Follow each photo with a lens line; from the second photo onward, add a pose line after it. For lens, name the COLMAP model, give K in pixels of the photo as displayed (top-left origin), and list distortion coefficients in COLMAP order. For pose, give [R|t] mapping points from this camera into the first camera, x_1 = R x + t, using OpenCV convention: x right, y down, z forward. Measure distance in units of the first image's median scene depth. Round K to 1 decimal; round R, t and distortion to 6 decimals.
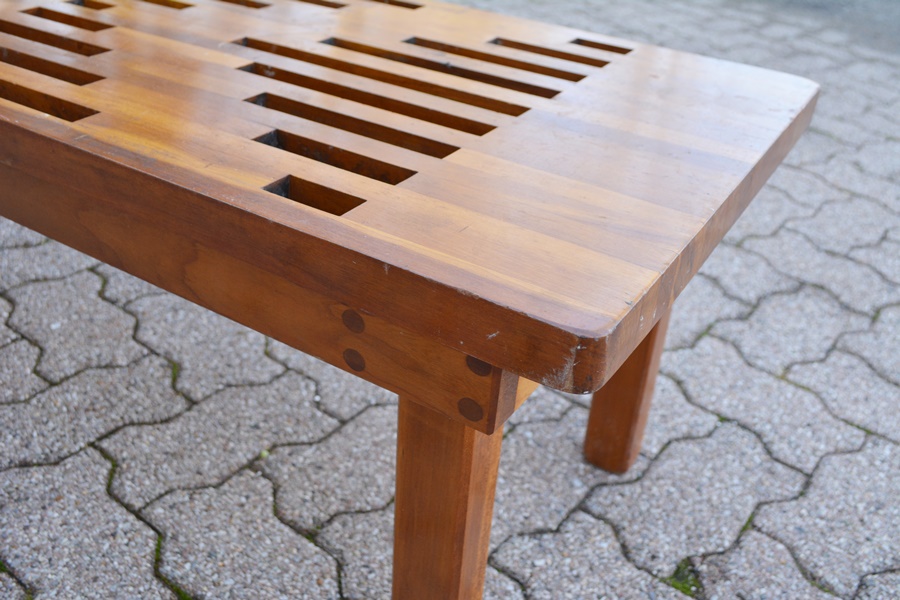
lens RADIAL K [[866.5, 0, 452.9], [0, 866.5, 308.1], [0, 0, 1]] dist [-0.063350, 0.000000]
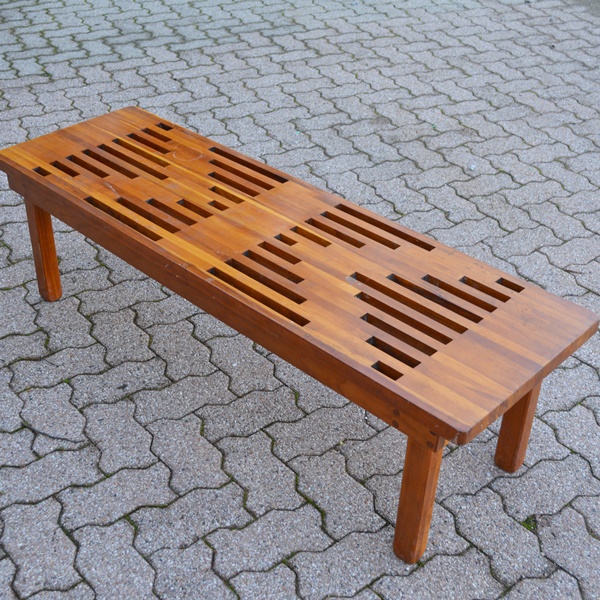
lens RADIAL K [[884.5, 0, 274.6], [0, 884.5, 300.4], [0, 0, 1]] dist [-0.058616, 0.000000]
pose [[0.973765, 0.087008, -0.210266, 0.053168], [-0.082748, 0.996149, 0.028994, -0.247043], [0.211979, -0.010834, 0.977214, -1.241263]]
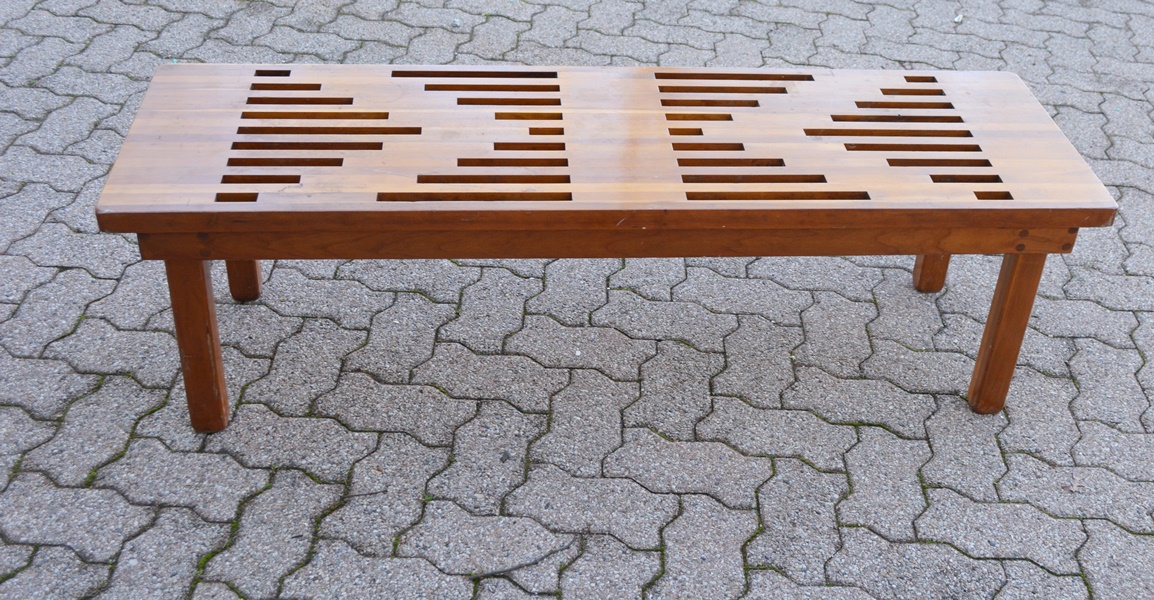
lens RADIAL K [[1278.9, 0, 662.3], [0, 1278.9, 282.5], [0, 0, 1]] dist [-0.070490, 0.000000]
pose [[0.779257, -0.357600, 0.514666, -1.722937], [0.316281, 0.933374, 0.169644, -0.487193], [-0.541040, 0.030582, 0.840440, -0.979718]]
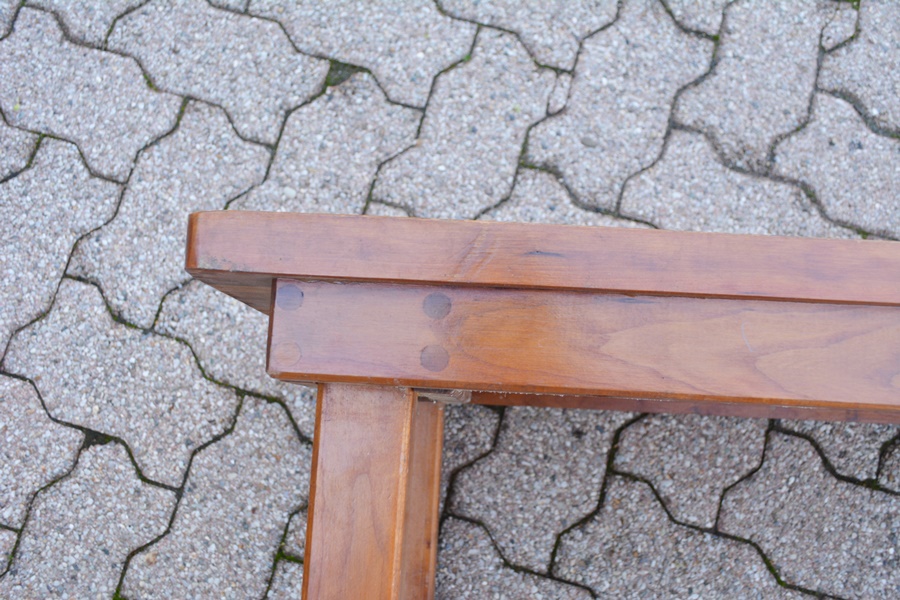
lens RADIAL K [[866.5, 0, 452.4], [0, 866.5, 303.9], [0, 0, 1]] dist [-0.063350, 0.000000]
pose [[0.932149, -0.362058, -0.003513, -0.852821], [0.255783, 0.651607, 0.714131, -1.202828], [-0.256267, -0.666575, 0.700003, 1.225225]]
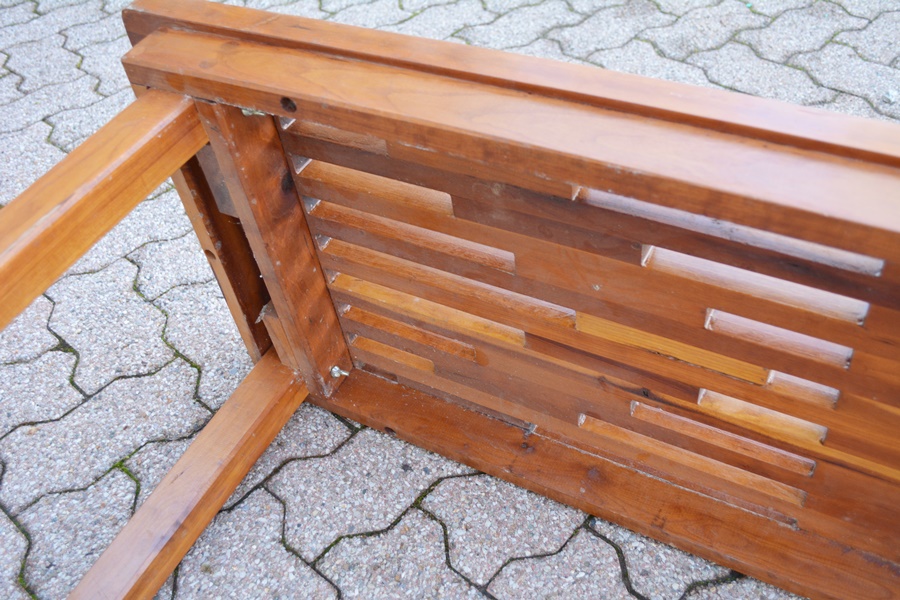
lens RADIAL K [[866.5, 0, 449.8], [0, 866.5, 313.9], [0, 0, 1]] dist [-0.063350, 0.000000]
pose [[0.987005, -0.035598, -0.156695, -0.542480], [0.065233, 0.979949, 0.188269, -0.715378], [0.146851, -0.196045, 0.969537, 0.803007]]
